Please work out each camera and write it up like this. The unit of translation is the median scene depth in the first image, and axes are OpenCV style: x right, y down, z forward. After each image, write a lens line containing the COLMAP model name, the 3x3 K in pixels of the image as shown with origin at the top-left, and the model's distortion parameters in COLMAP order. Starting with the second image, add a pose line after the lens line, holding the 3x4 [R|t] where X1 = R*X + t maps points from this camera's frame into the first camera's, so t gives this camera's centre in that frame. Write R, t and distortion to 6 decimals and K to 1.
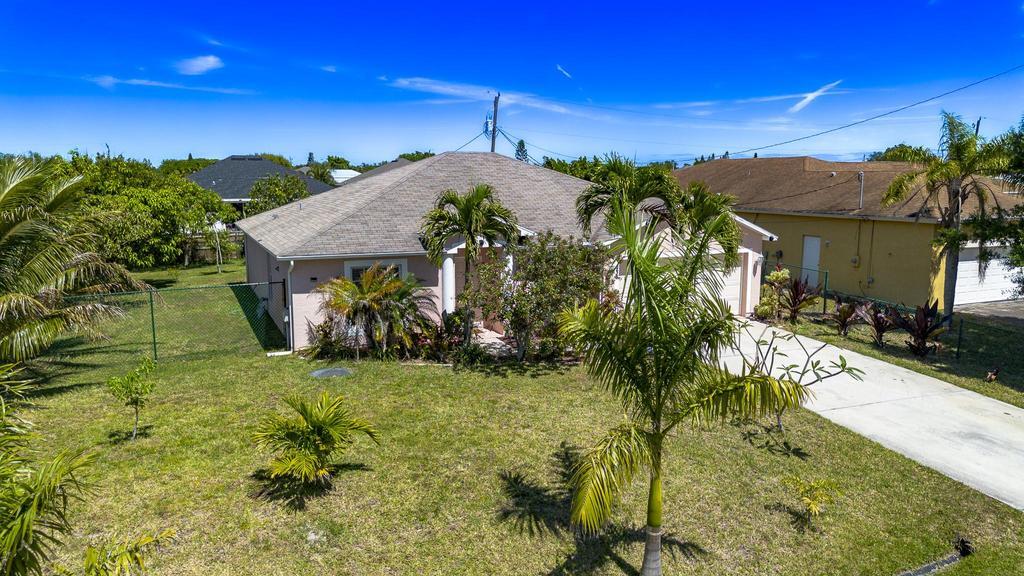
lens RADIAL K [[724.3, 0, 512.0], [0, 724.3, 288.0], [0, 0, 1]] dist [0.067131, -0.056500]
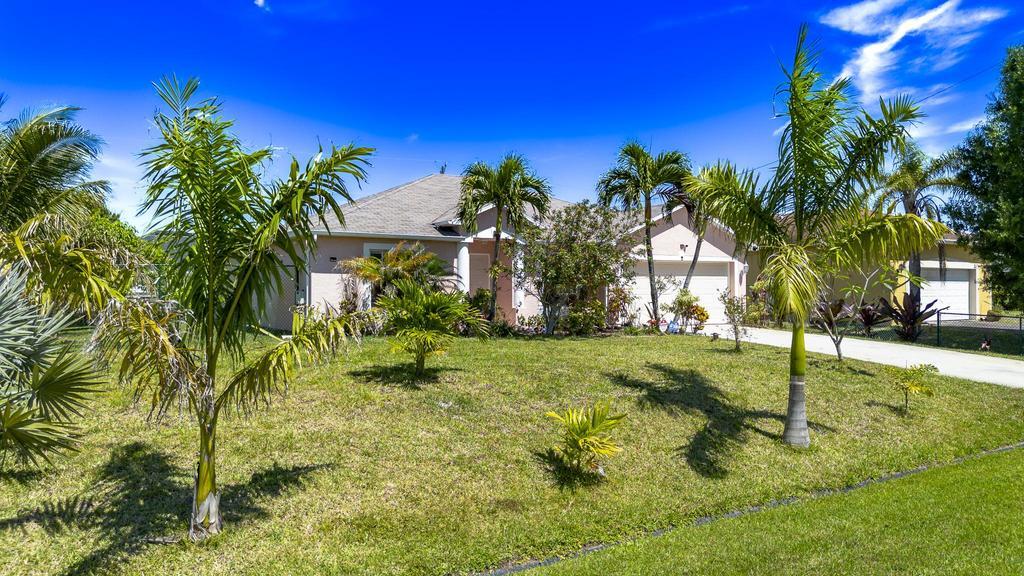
lens RADIAL K [[724.3, 0, 512.0], [0, 724.3, 288.0], [0, 0, 1]] dist [0.067131, -0.056500]
pose [[0.991171, -0.000876, 0.132589, -0.167643], [0.021383, 0.987945, -0.153323, 0.182011], [-0.130857, 0.154804, 0.979241, 0.031011]]
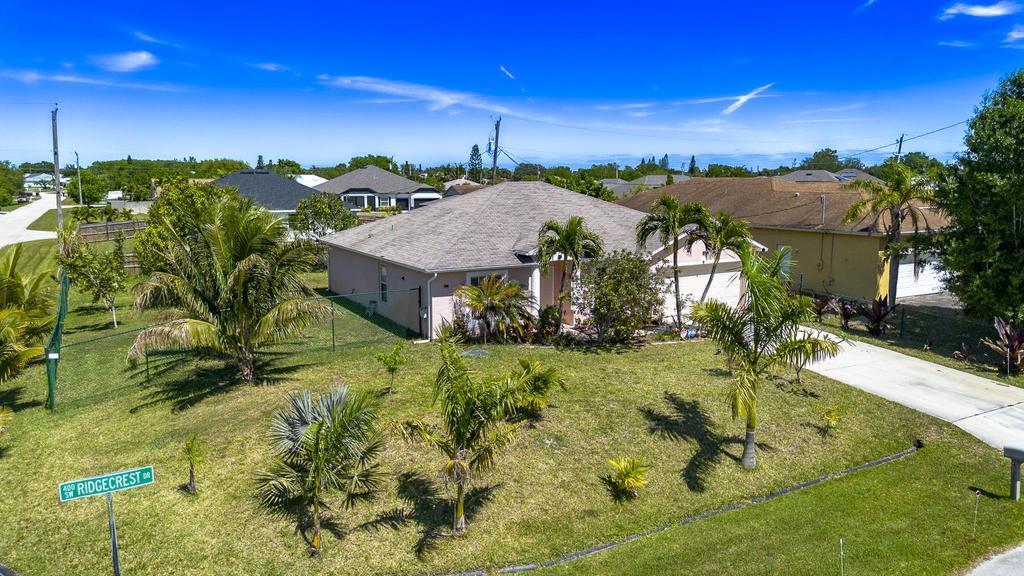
lens RADIAL K [[724.3, 0, 512.0], [0, 724.3, 288.0], [0, 0, 1]] dist [0.083280, -0.079476]
pose [[0.996485, -0.014225, 0.082551, -0.264533], [0.014081, 0.999898, 0.002322, -0.010105], [-0.082576, -0.001151, 0.996584, -0.354833]]
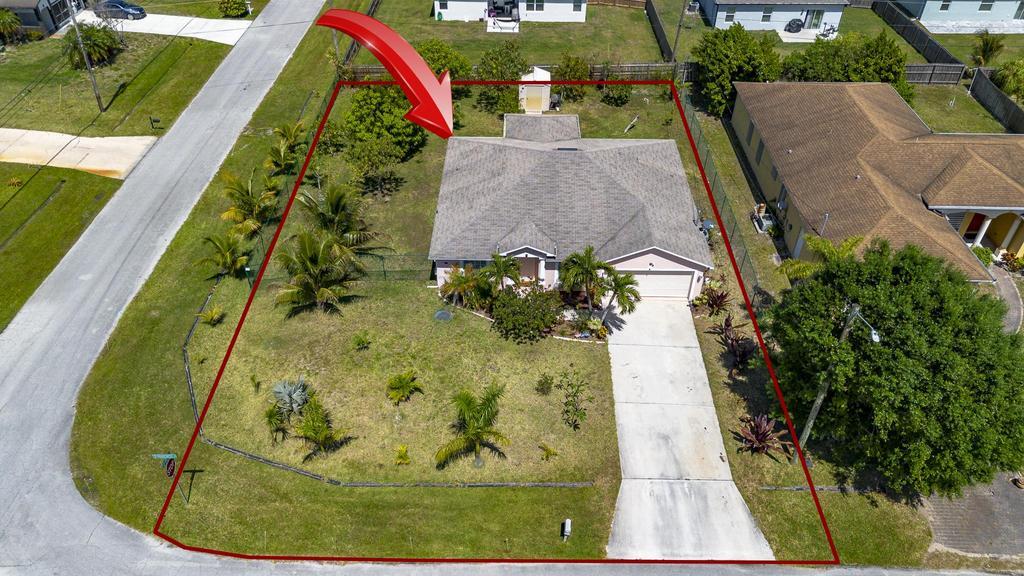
lens RADIAL K [[724.3, 0, 512.0], [0, 724.3, 288.0], [0, 0, 1]] dist [0.067131, -0.056500]
pose [[0.901898, 0.279283, -0.329517, 0.652919], [-0.068679, 0.845873, 0.528944, -1.125932], [0.426455, -0.454423, 0.782072, -0.660008]]
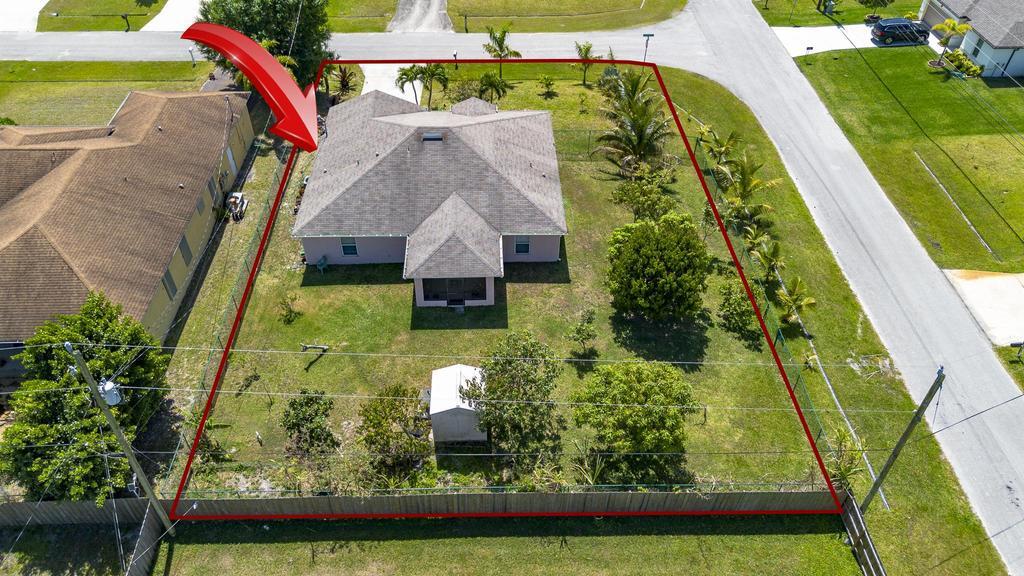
lens RADIAL K [[724.3, 0, 512.0], [0, 724.3, 288.0], [0, 0, 1]] dist [0.067131, -0.056500]
pose [[-0.922061, -0.274549, 0.272812, -1.130856], [0.040740, 0.632099, 0.773816, -1.792360], [-0.384894, 0.724620, -0.571649, 3.130988]]
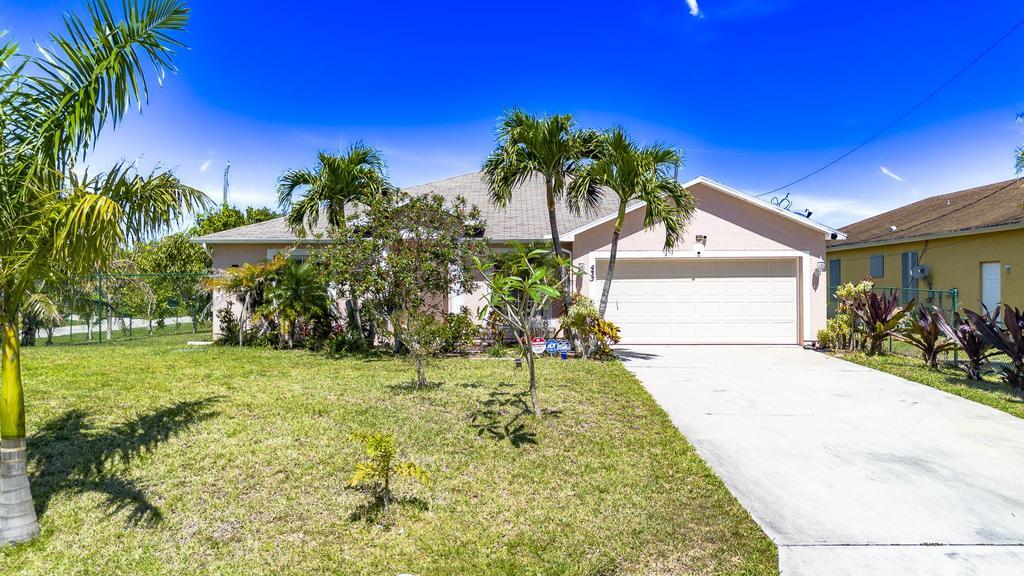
lens RADIAL K [[724.3, 0, 512.0], [0, 724.3, 288.0], [0, 0, 1]] dist [0.067131, -0.056500]
pose [[0.909096, -0.006398, -0.416538, 0.466796], [-0.059189, 0.987755, -0.144352, 0.135140], [0.412361, 0.155884, 0.897585, 0.293605]]
